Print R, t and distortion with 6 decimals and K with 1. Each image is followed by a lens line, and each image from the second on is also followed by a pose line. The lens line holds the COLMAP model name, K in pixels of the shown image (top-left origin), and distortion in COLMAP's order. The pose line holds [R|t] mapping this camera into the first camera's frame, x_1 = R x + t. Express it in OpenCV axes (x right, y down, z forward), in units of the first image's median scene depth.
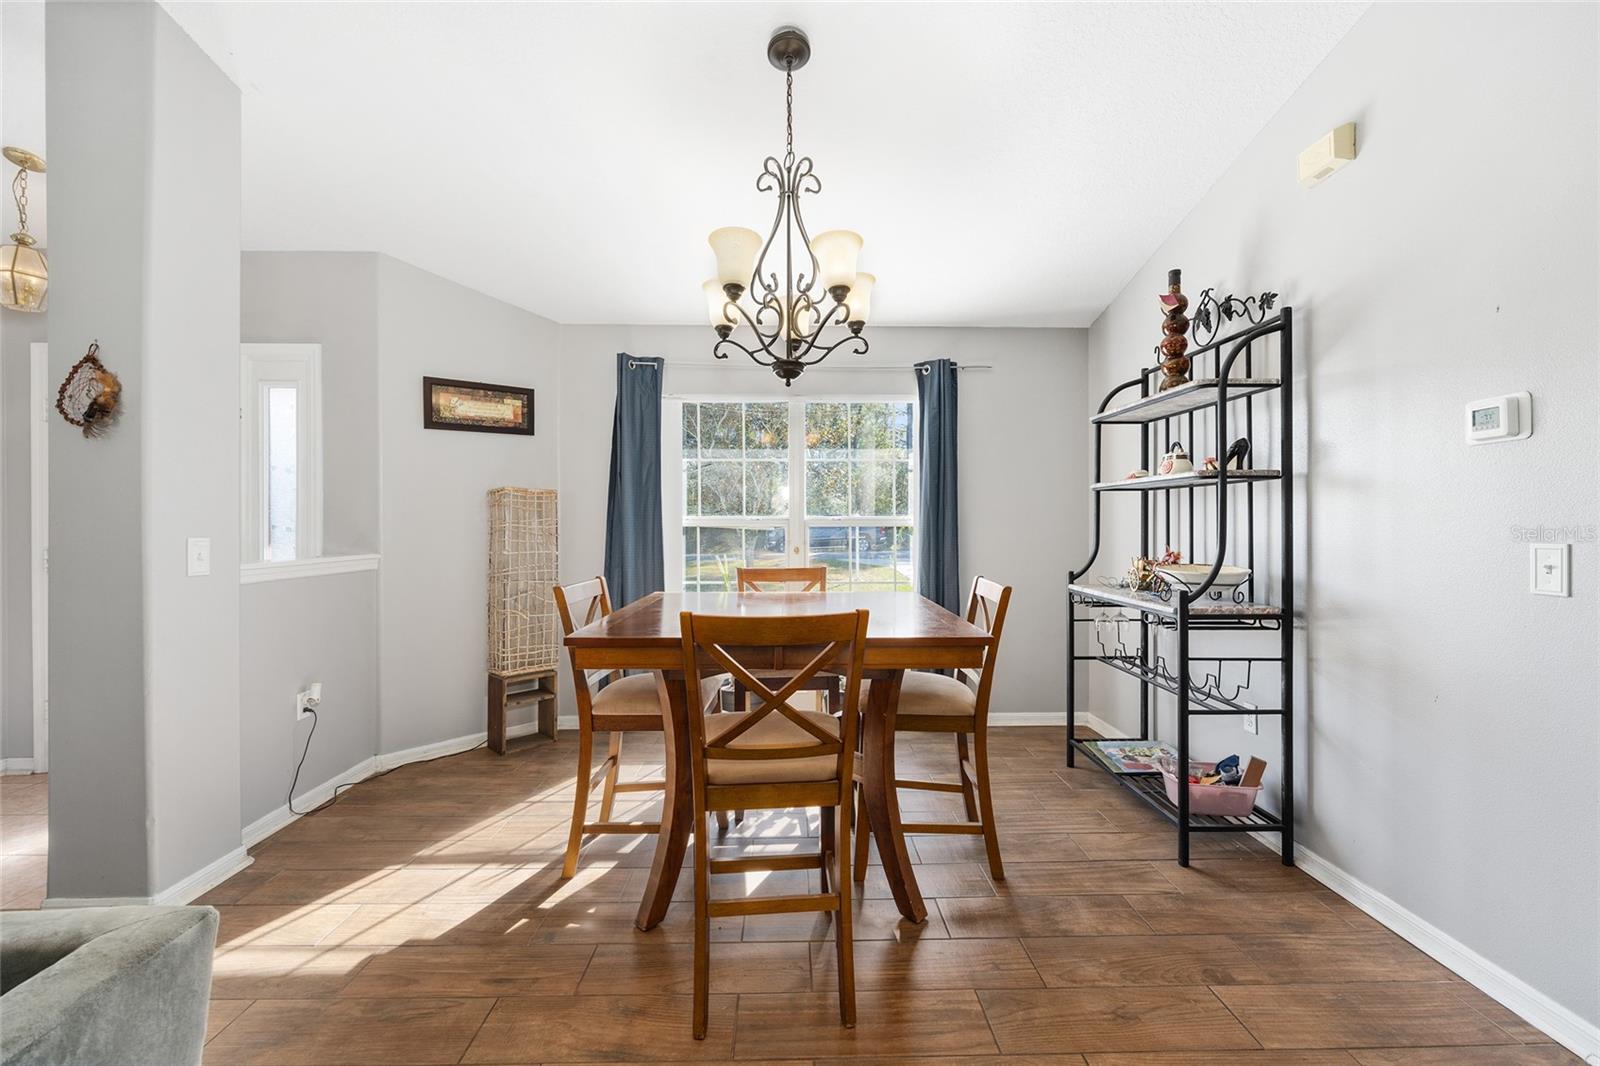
lens RADIAL K [[643.4, 0, 796.4], [0, 643.4, 522.1], [0, 0, 1]] dist [-0.000817, 0.000980]
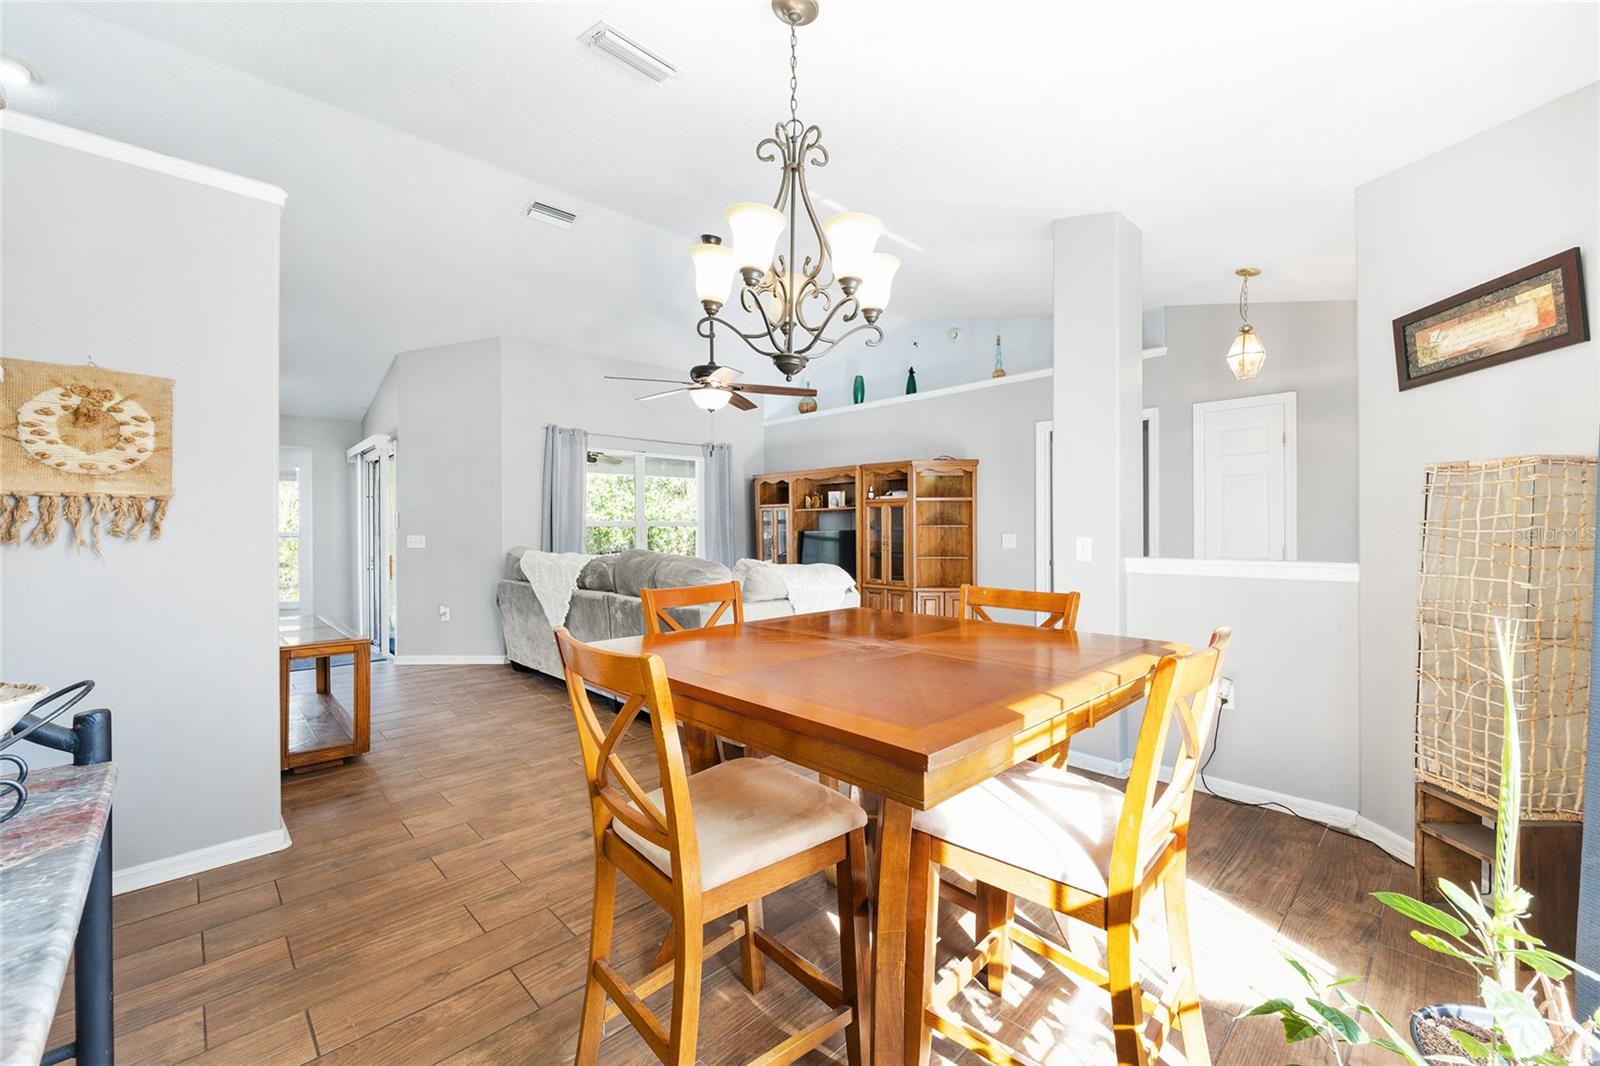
lens RADIAL K [[643.4, 0, 810.4], [0, 643.4, 533.9], [0, 0, 1]] dist [-0.000817, 0.000980]
pose [[-0.722171, 0.007224, -0.691677, 0.475862], [0.005405, 0.999974, 0.004800, 0.004881], [0.691694, -0.000272, -0.722191, 1.320714]]
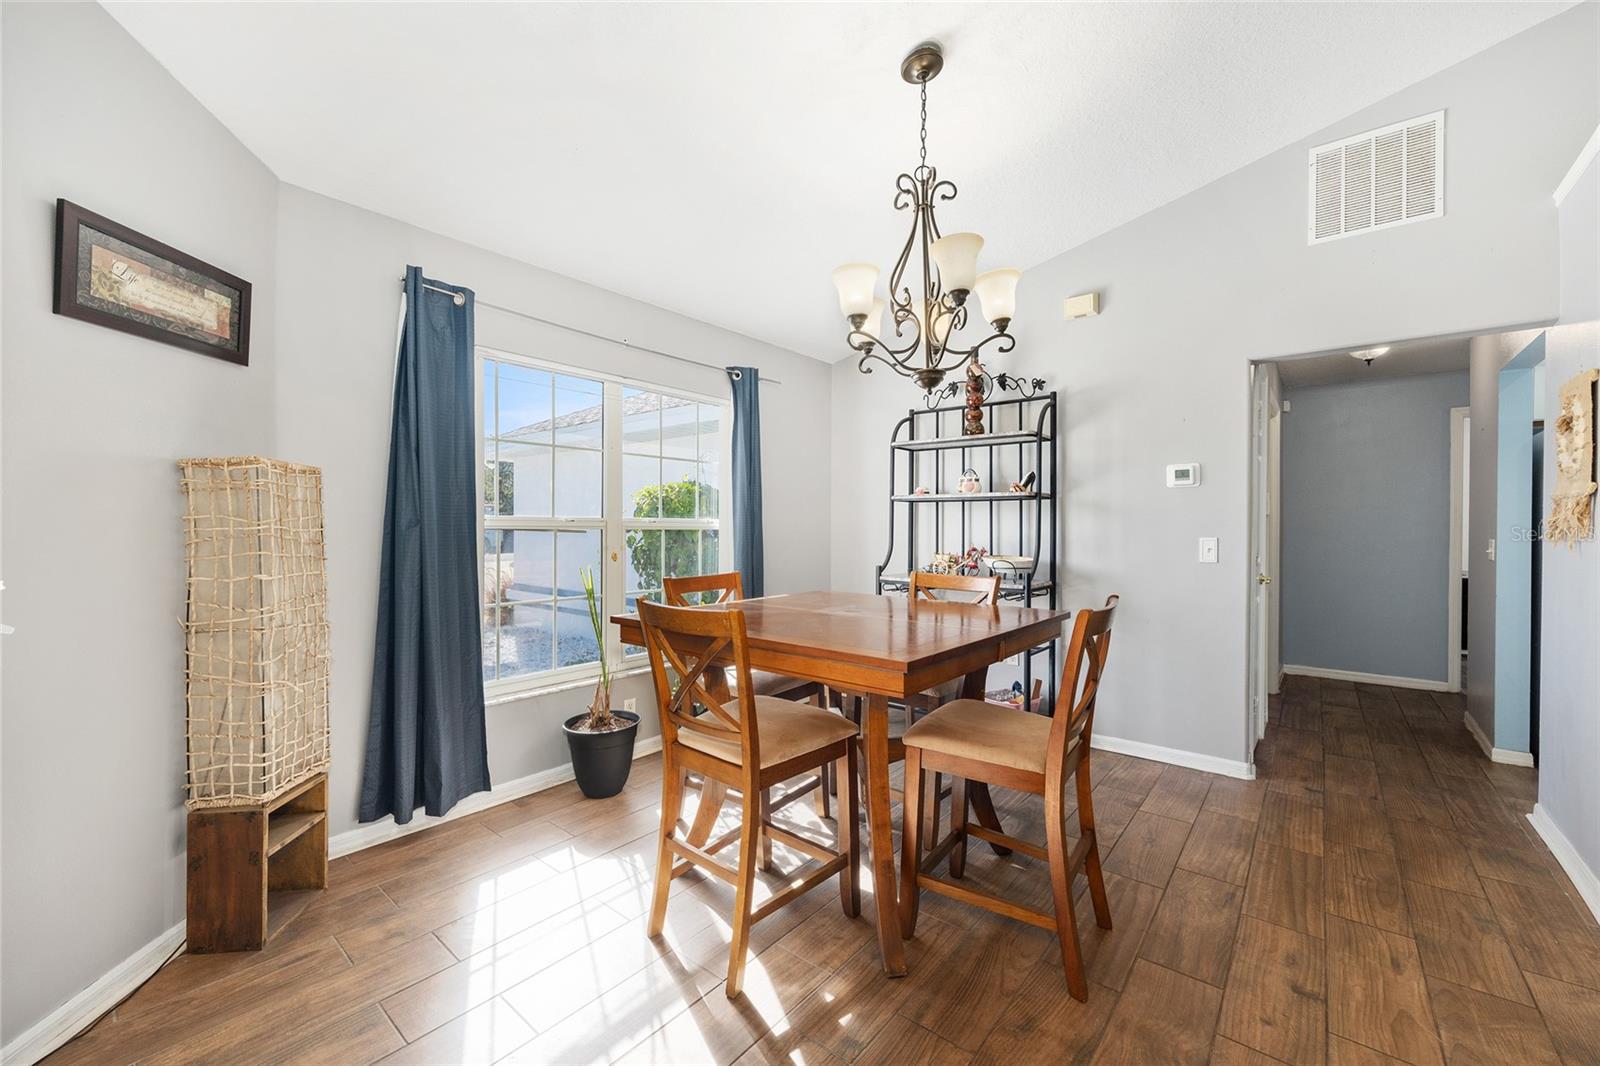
lens RADIAL K [[643.4, 0, 805.5], [0, 643.4, 531.6], [0, 0, 1]] dist [-0.000817, 0.000980]
pose [[0.645489, -0.002282, 0.763766, -0.728296], [-0.005138, 0.999960, 0.007330, 0.002742], [-0.763752, -0.008655, 0.645451, 0.375873]]
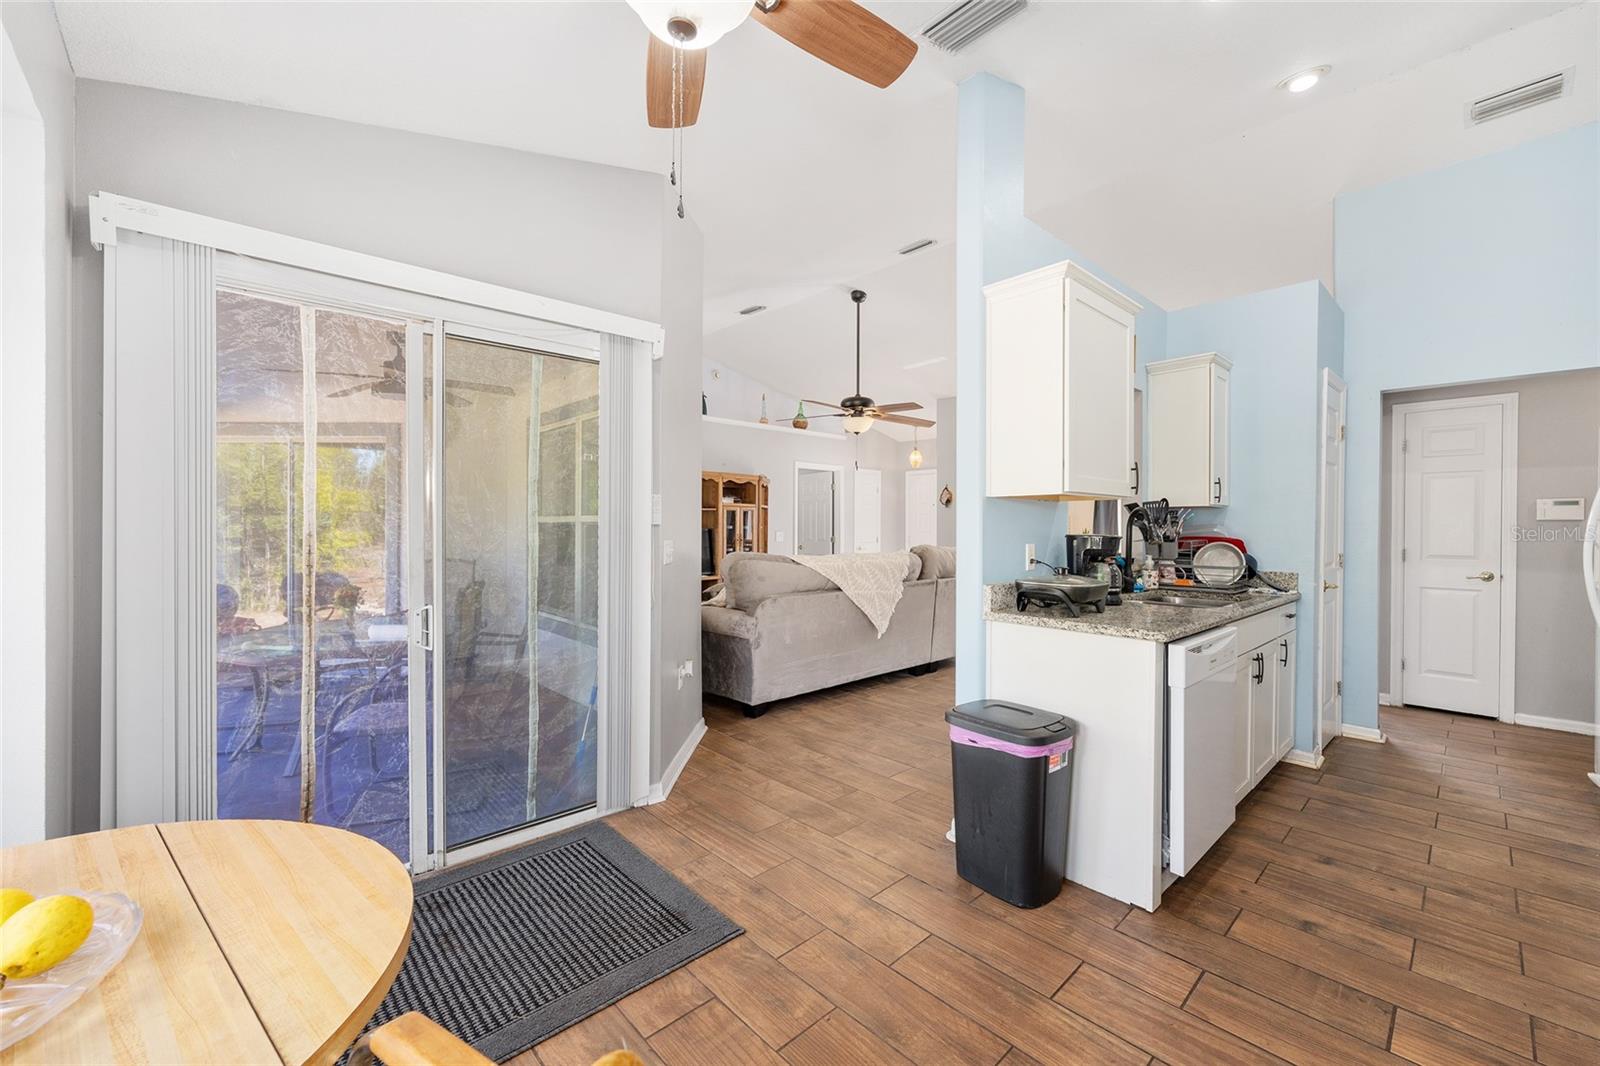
lens RADIAL K [[643.4, 0, 808.1], [0, 643.4, 531.1], [0, 0, 1]] dist [-0.000817, 0.000980]
pose [[0.676831, 0.006975, -0.736106, 0.944532], [-0.002168, 0.999970, 0.007482, -0.009839], [0.736135, -0.003468, 0.676825, -1.740327]]
